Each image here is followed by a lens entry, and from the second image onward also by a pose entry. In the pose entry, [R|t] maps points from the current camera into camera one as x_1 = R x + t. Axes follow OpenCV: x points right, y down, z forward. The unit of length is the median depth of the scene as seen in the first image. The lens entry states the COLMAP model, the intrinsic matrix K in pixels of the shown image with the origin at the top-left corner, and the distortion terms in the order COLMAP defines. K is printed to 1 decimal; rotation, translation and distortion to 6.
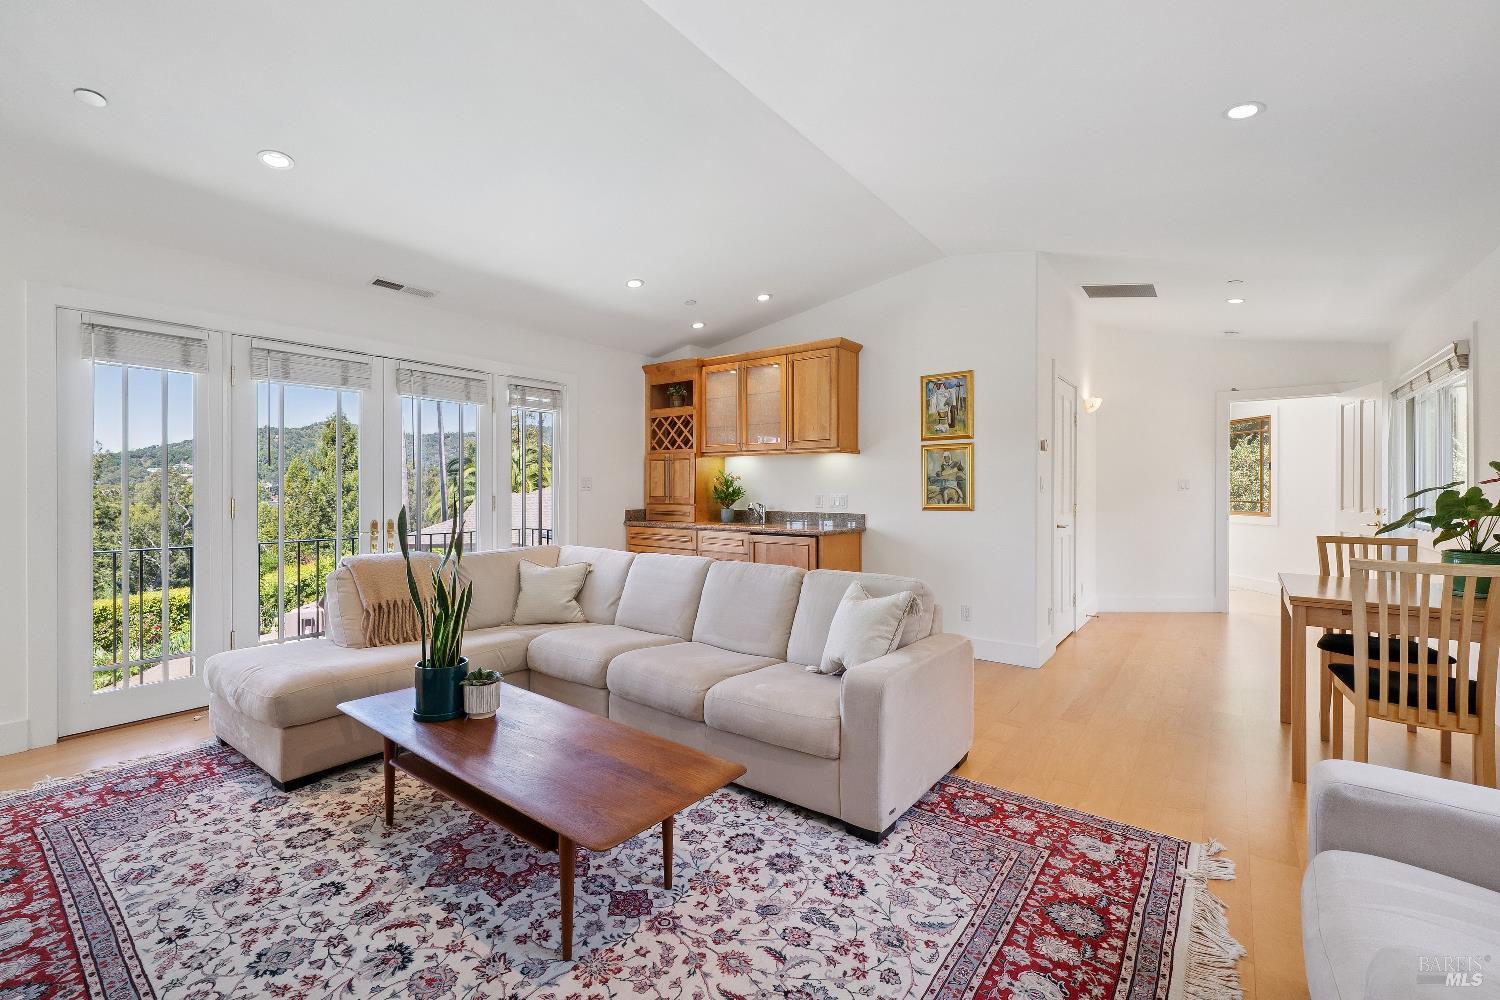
lens RADIAL K [[627.1, 0, 744.6], [0, 627.1, 494.4], [0, 0, 1]] dist [-0.004267, -0.000599]
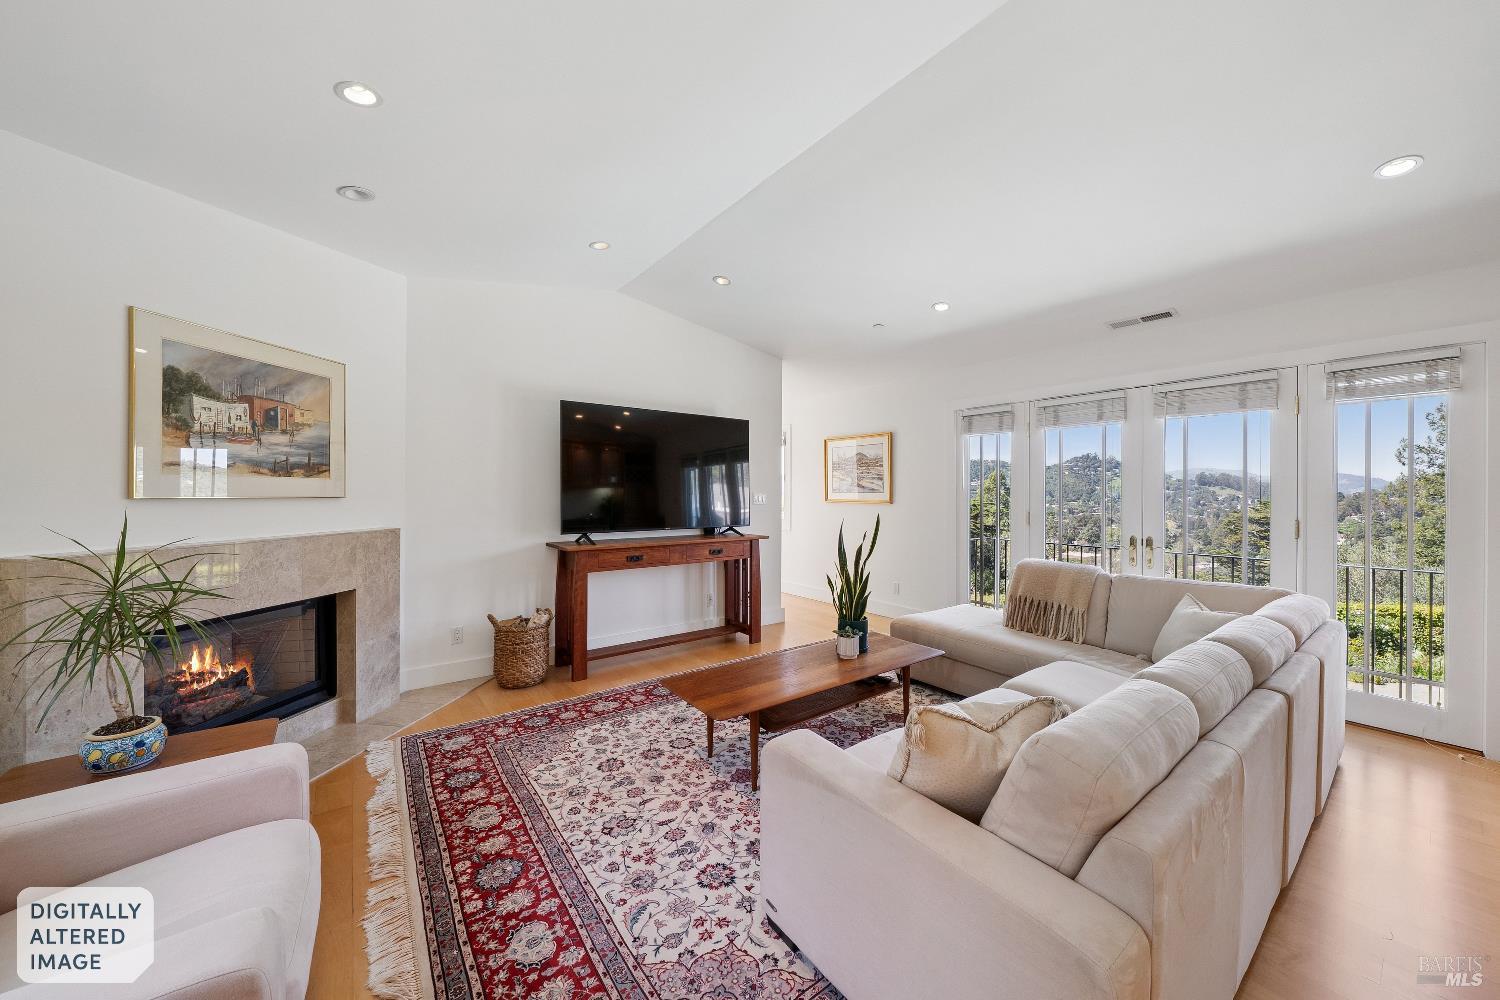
lens RADIAL K [[523.8, 0, 746.0], [0, 523.8, 493.5], [0, 0, 1]] dist [-0.028063, -0.000142]
pose [[-0.268559, -0.007101, -0.963237, 1.173926], [-0.020873, 0.999781, -0.001551, -0.047256], [0.963037, 0.019689, -0.268648, 1.478648]]
